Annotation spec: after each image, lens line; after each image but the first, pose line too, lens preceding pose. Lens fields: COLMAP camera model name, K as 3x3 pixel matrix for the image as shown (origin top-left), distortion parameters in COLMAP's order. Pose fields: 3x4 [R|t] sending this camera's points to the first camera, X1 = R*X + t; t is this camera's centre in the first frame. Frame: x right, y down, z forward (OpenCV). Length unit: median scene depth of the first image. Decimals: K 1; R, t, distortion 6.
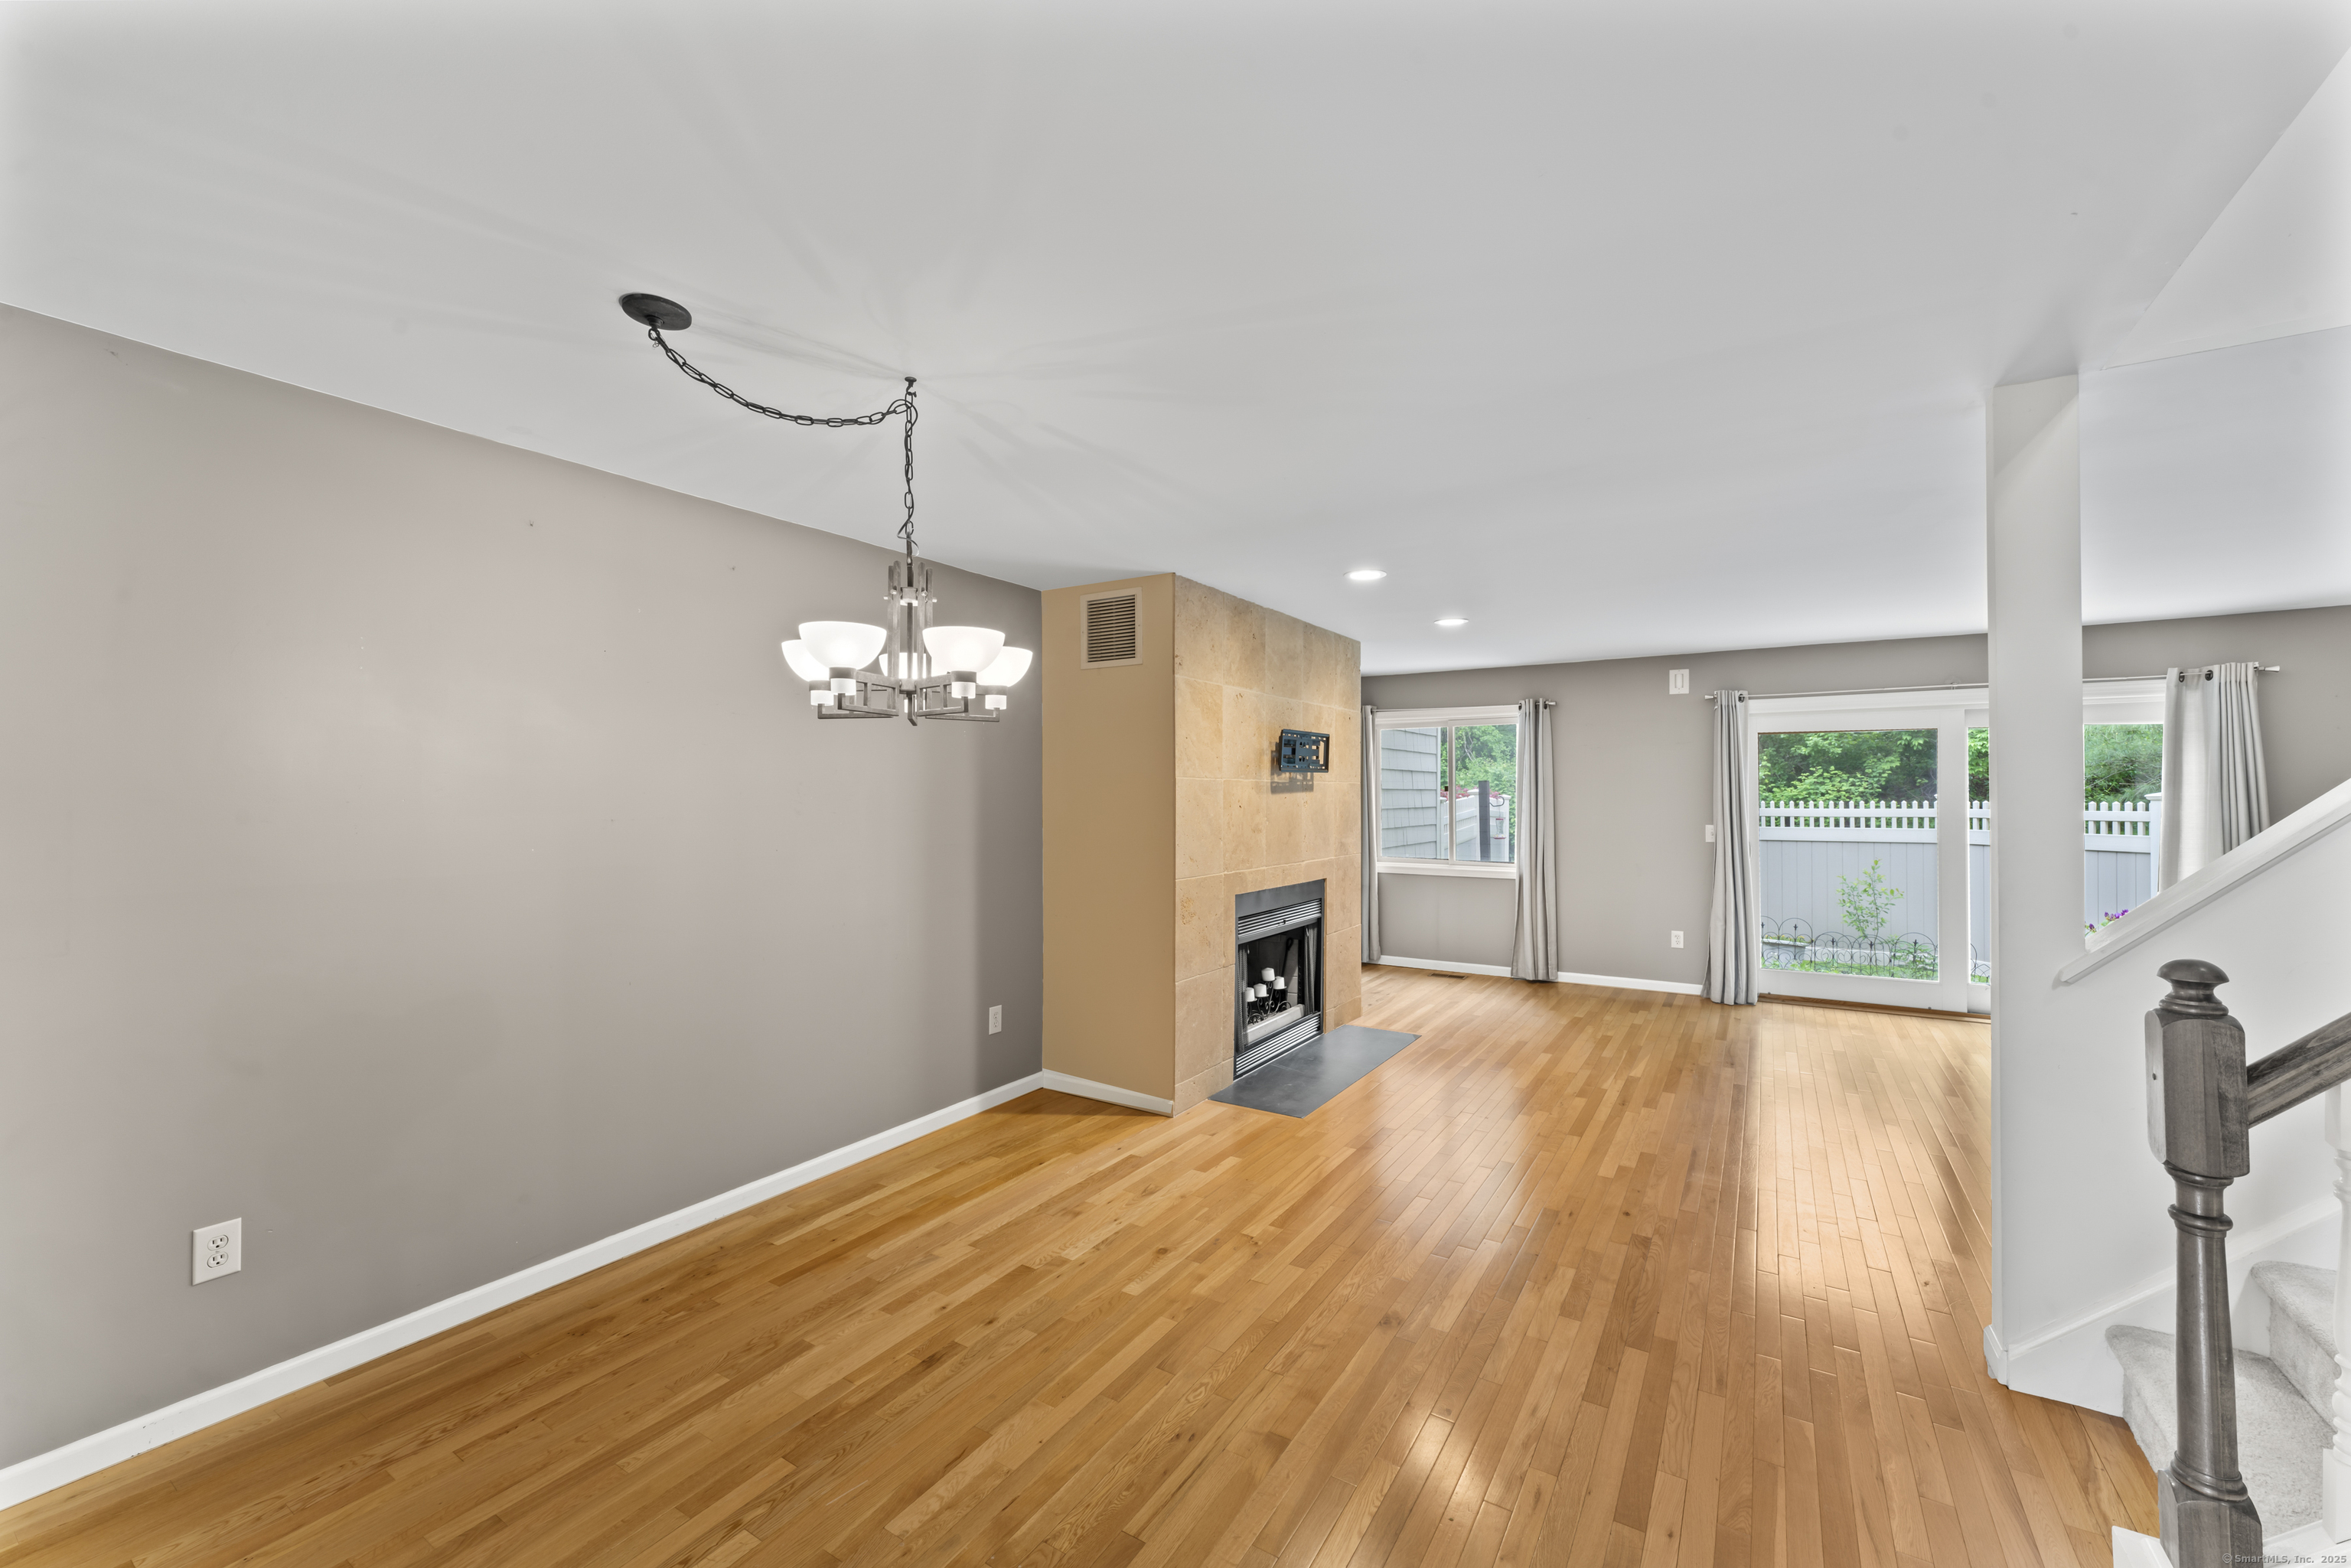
lens RADIAL K [[929.8, 0, 1170.1], [0, 929.8, 806.2], [0, 0, 1]] dist [0.000048, -0.000287]
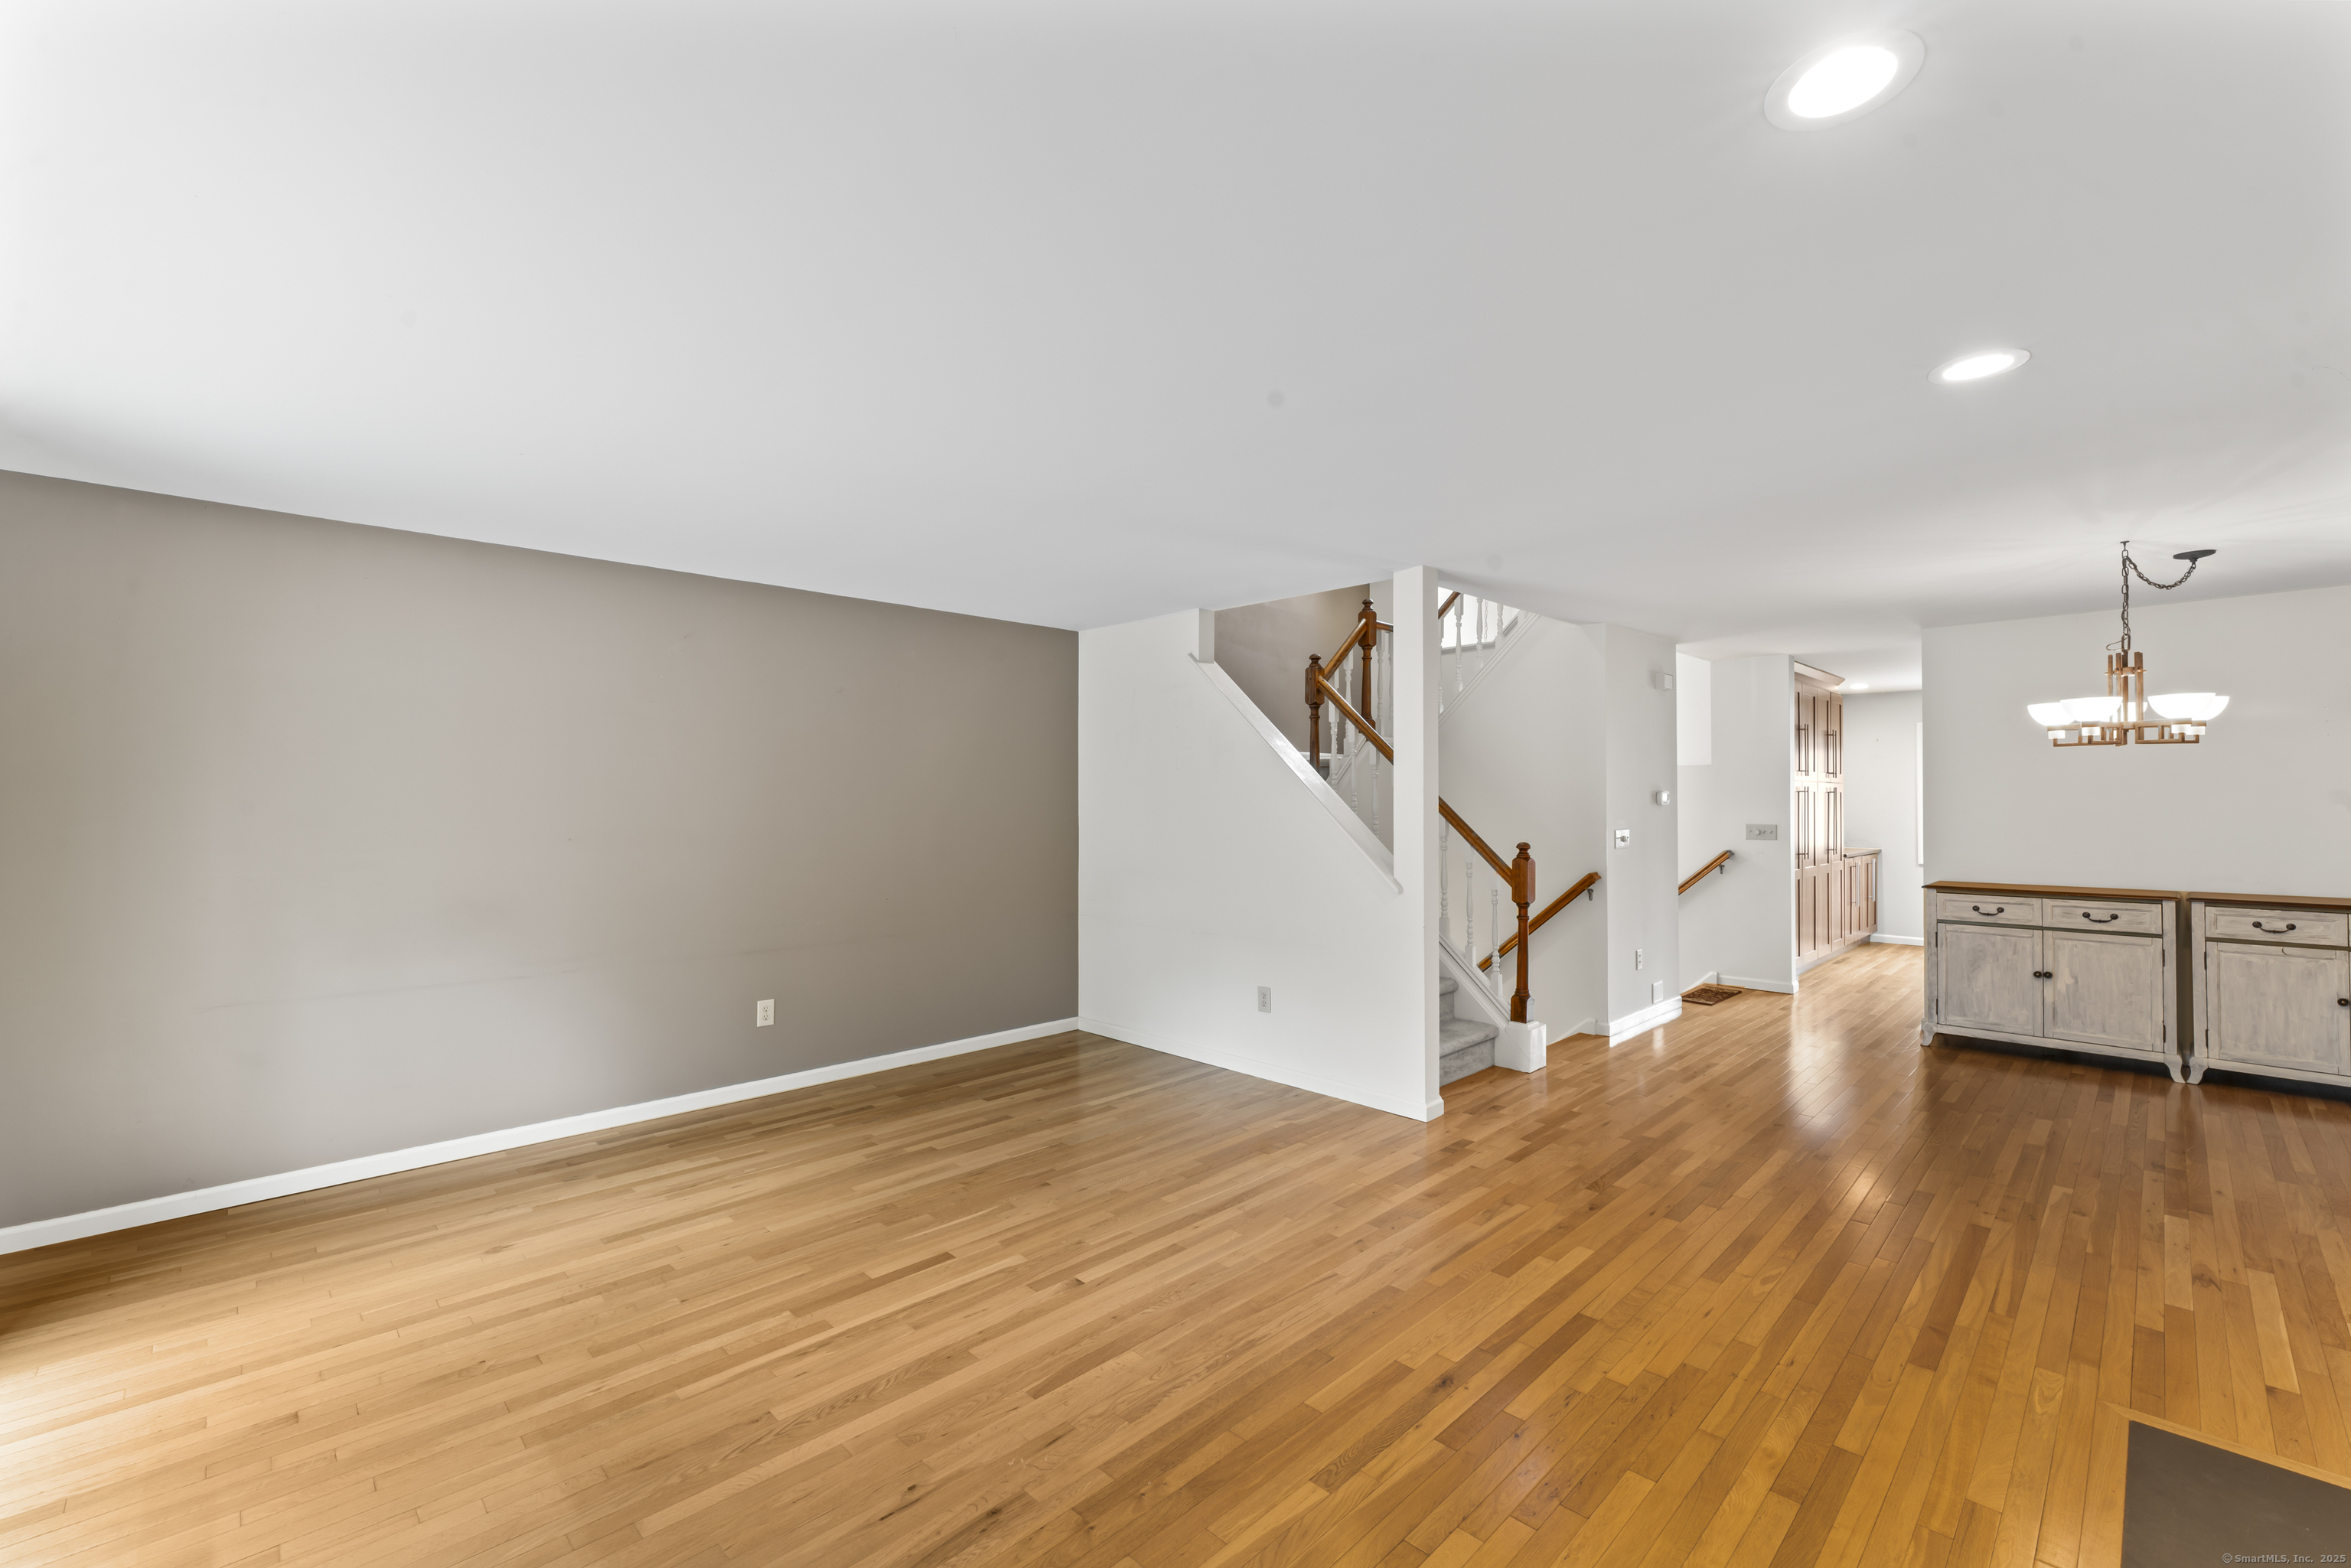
lens RADIAL K [[978.8, 0, 1171.2], [0, 978.8, 821.8], [0, 0, 1]] dist [-0.000762, -0.000009]
pose [[-0.975011, -0.002030, 0.222149, 0.493918], [0.005372, 0.999450, 0.032711, -0.013080], [-0.222093, 0.033087, -0.974464, 1.494013]]
